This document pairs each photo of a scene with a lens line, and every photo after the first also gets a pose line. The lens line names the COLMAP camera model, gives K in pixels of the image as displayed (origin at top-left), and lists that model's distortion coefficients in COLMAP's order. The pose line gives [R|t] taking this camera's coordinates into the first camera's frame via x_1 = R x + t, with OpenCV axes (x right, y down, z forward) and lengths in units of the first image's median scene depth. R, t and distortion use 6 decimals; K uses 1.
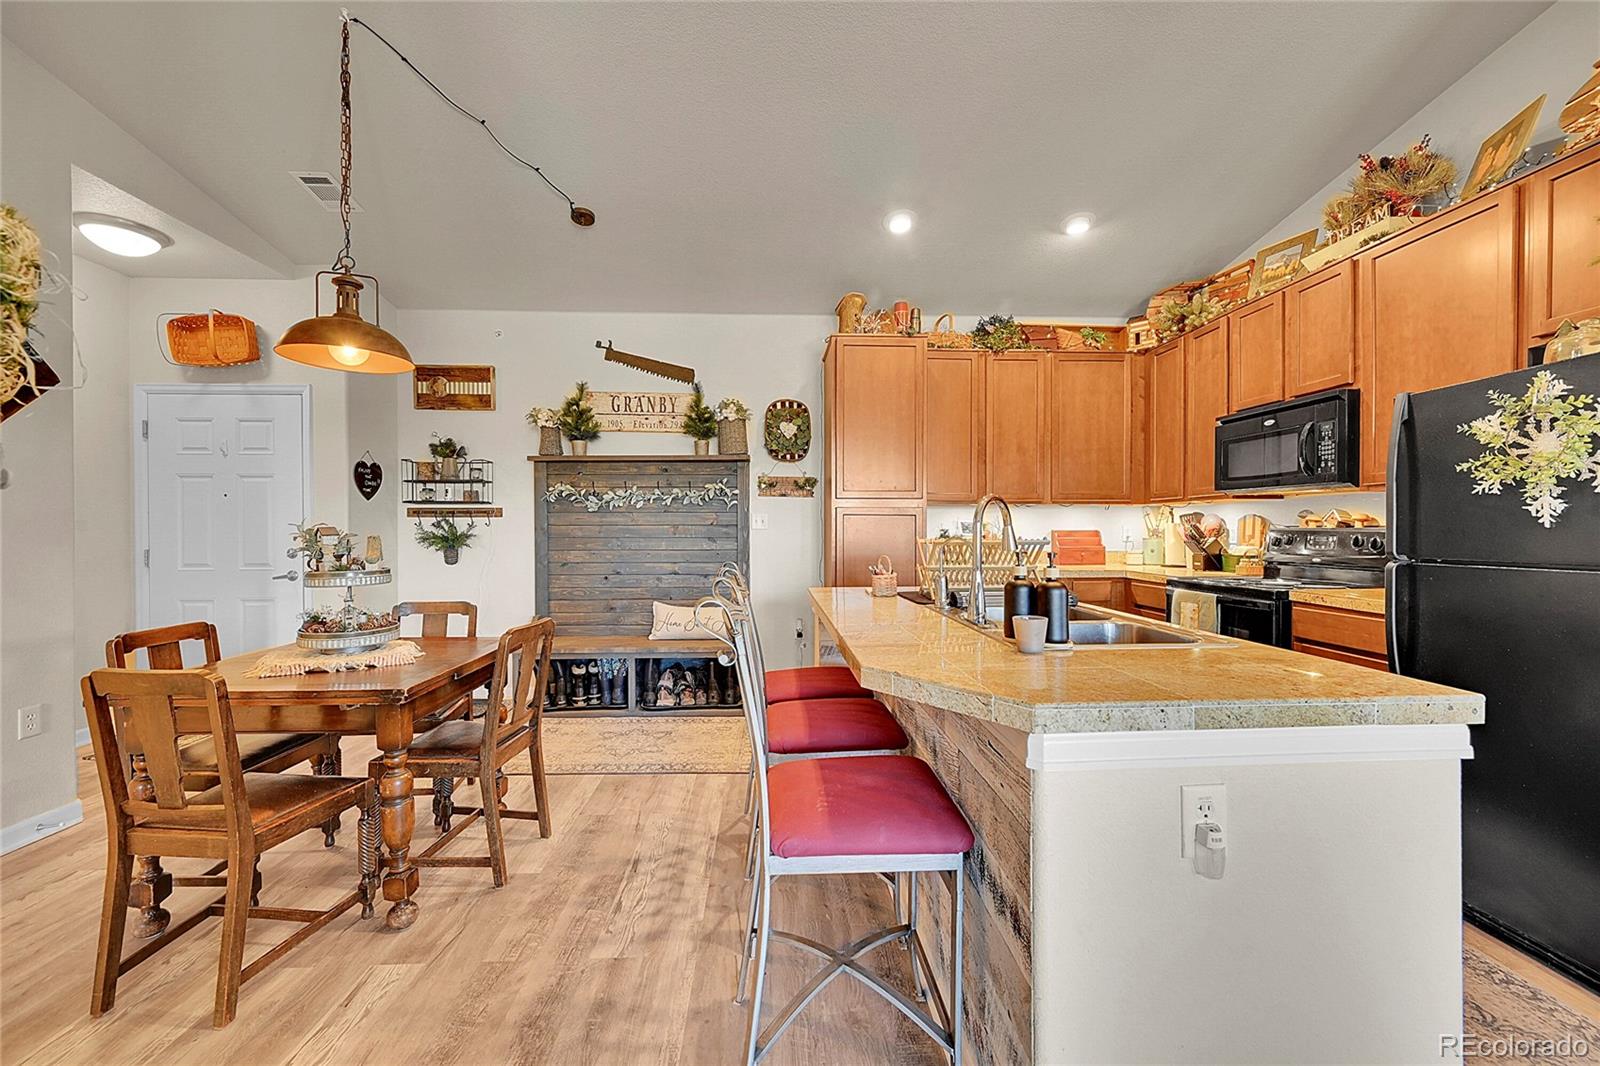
lens RADIAL K [[628.9, 0, 794.9], [0, 628.9, 533.3], [0, 0, 1]] dist [-0.001765, 0.000448]
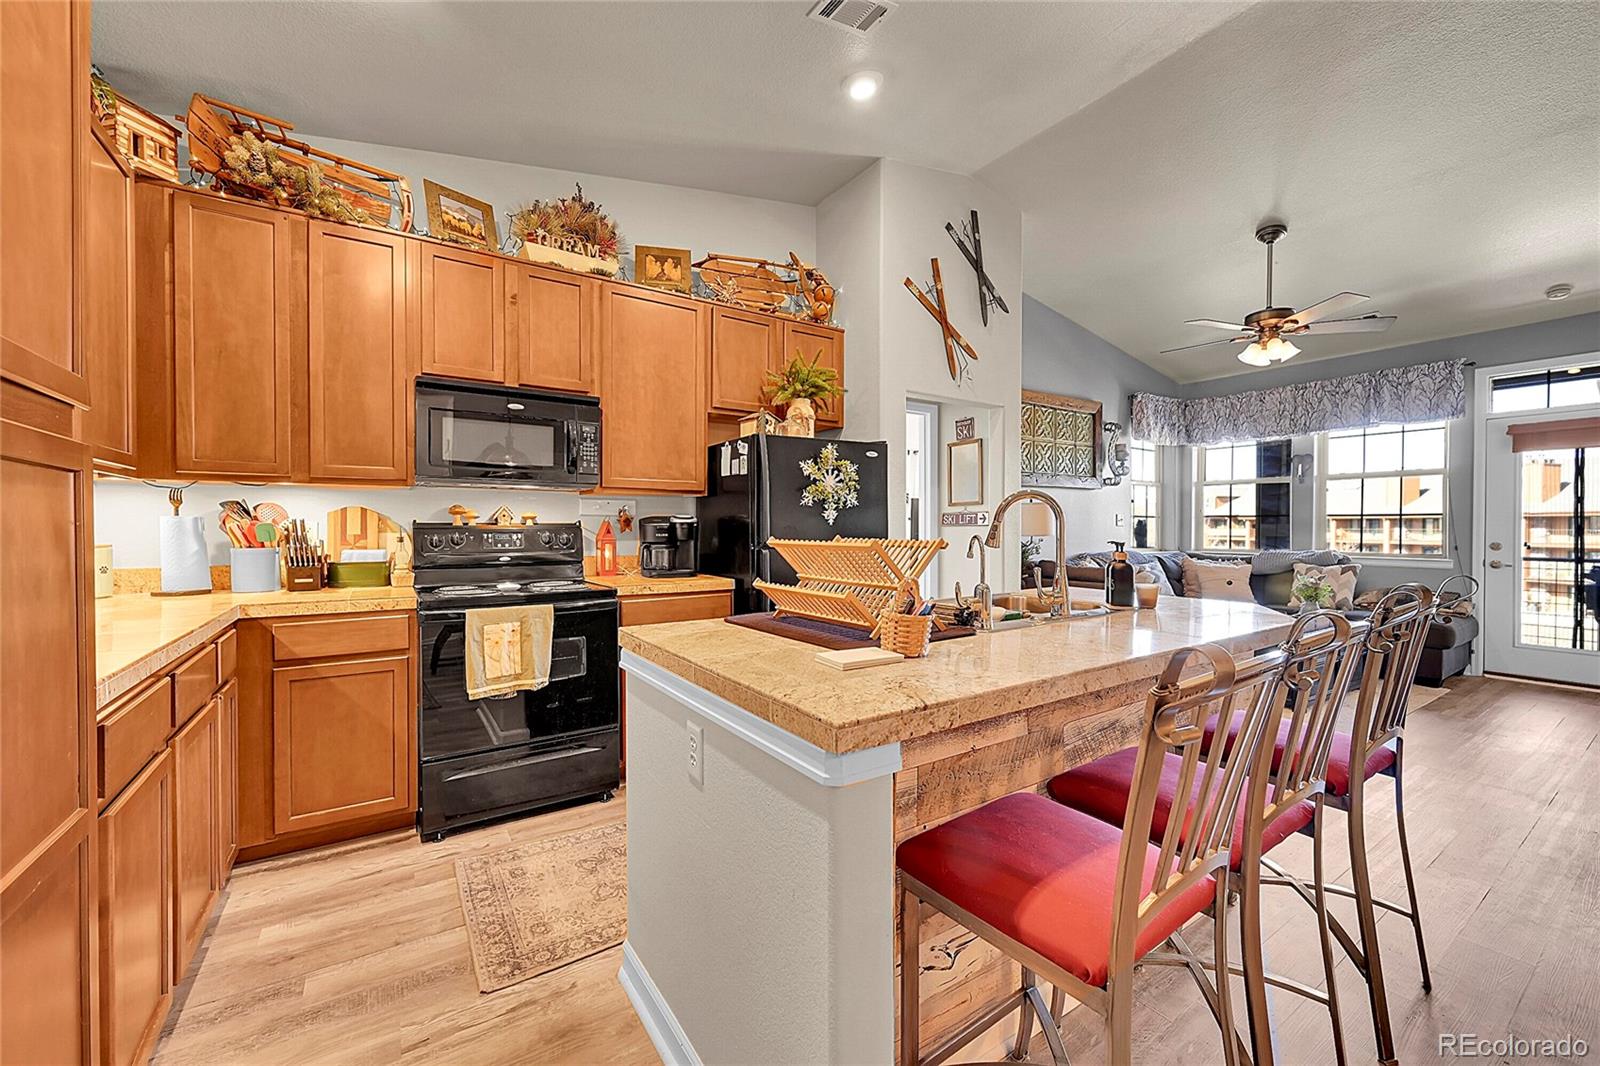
lens RADIAL K [[628.9, 0, 794.9], [0, 628.9, 533.3], [0, 0, 1]] dist [-0.001765, 0.000448]
pose [[-0.512971, -0.007677, 0.858372, -0.154085], [0.007830, 0.999877, 0.013622, -0.004391], [-0.858370, 0.013709, -0.512848, 0.812617]]
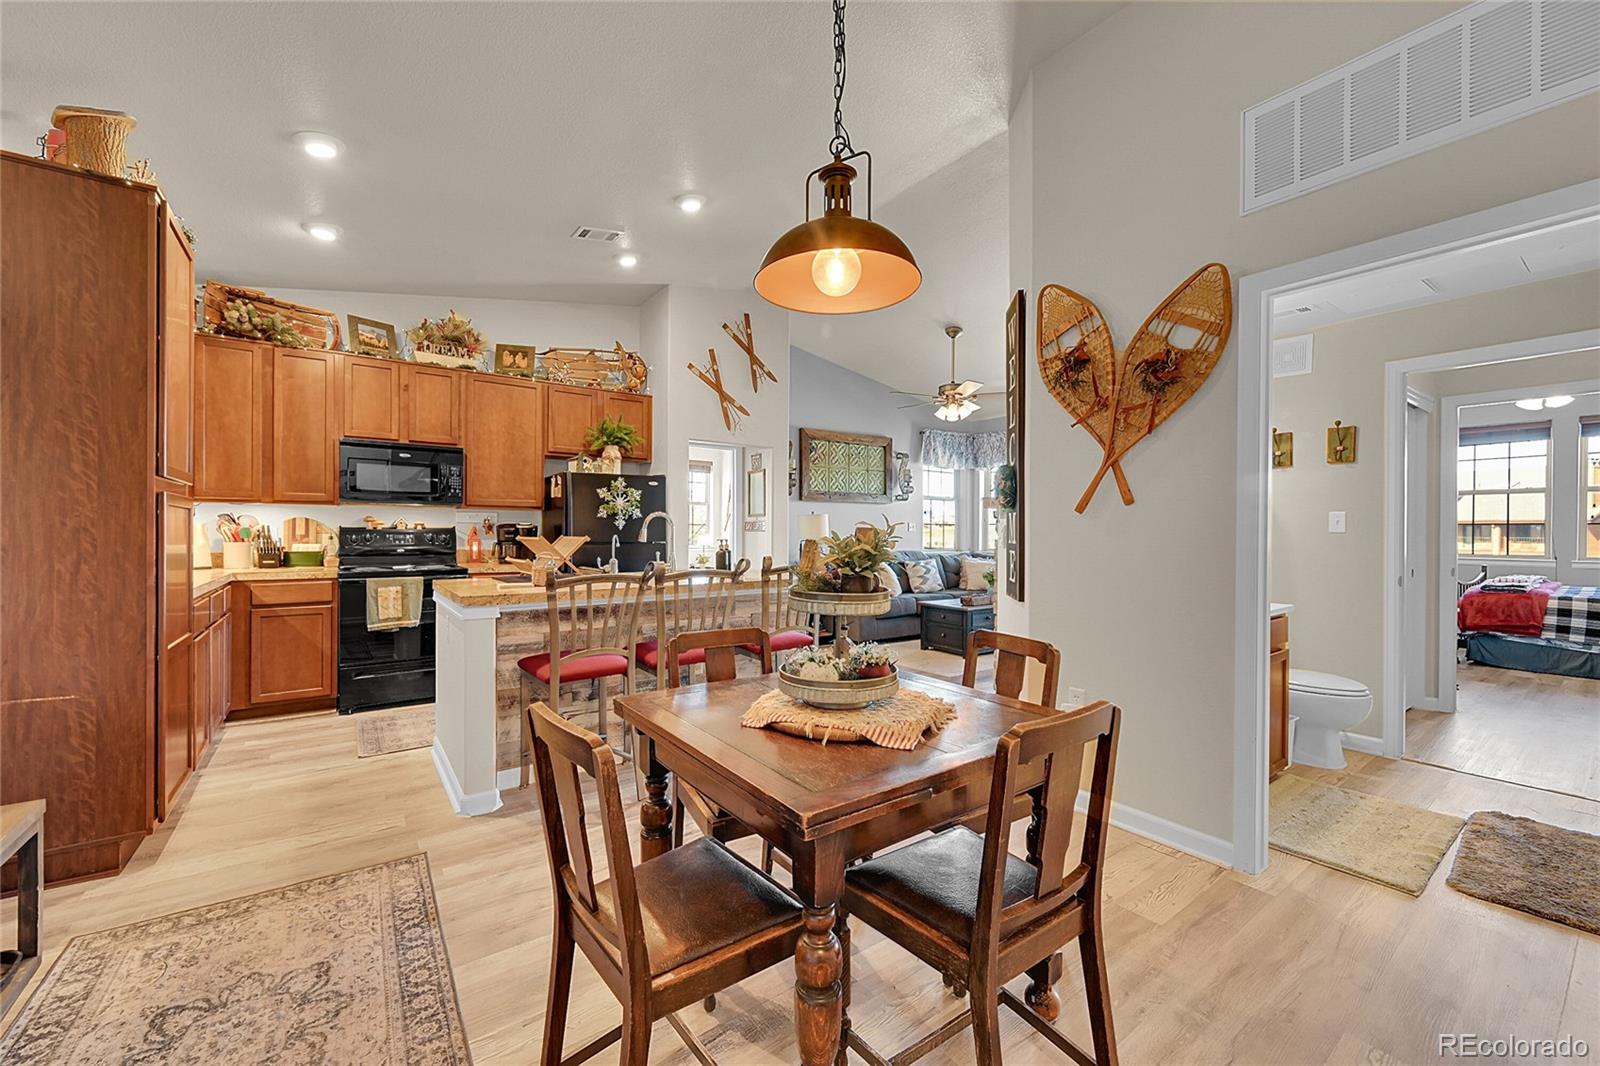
lens RADIAL K [[628.9, 0, 794.9], [0, 628.9, 533.3], [0, 0, 1]] dist [-0.001765, 0.000448]
pose [[-0.550295, -0.003573, 0.834963, -0.676309], [0.003396, 0.999973, 0.006518, -0.003800], [-0.834964, 0.006422, -0.550268, 0.760384]]
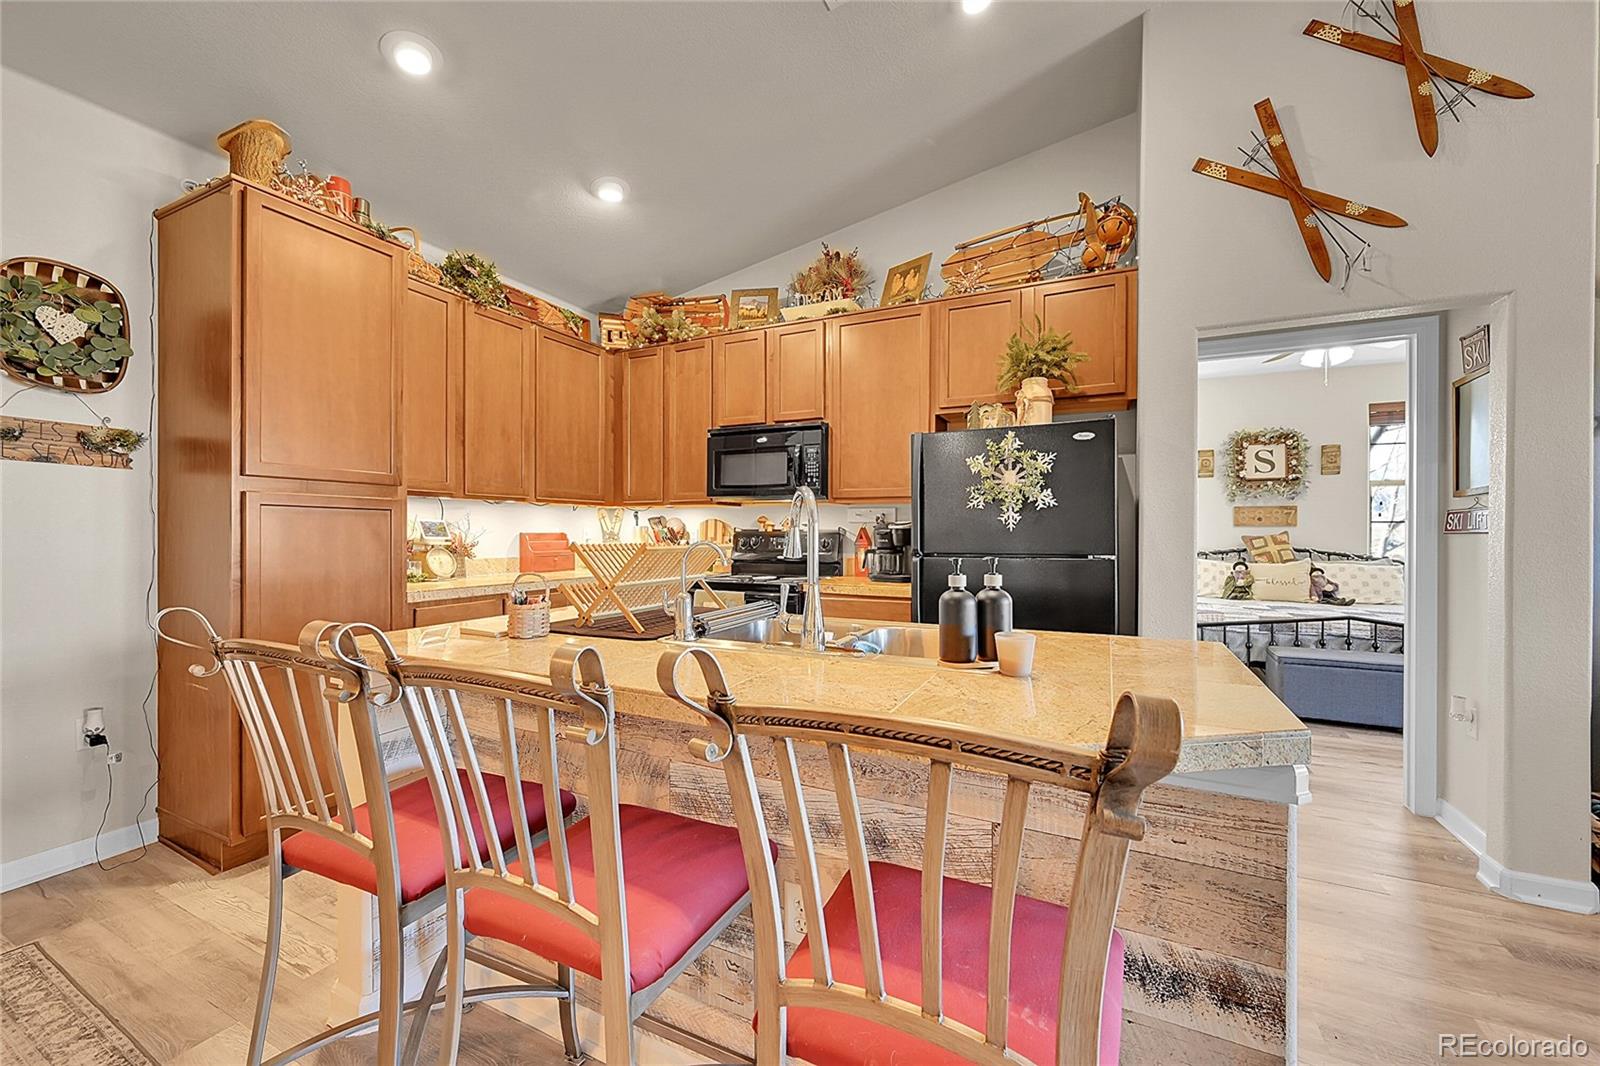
lens RADIAL K [[628.9, 0, 794.9], [0, 628.9, 533.3], [0, 0, 1]] dist [-0.001765, 0.000448]
pose [[0.484351, 0.001219, 0.874873, -0.168057], [0.002526, 0.999993, -0.002791, -0.000810], [-0.874870, 0.003562, 0.484345, 0.278606]]
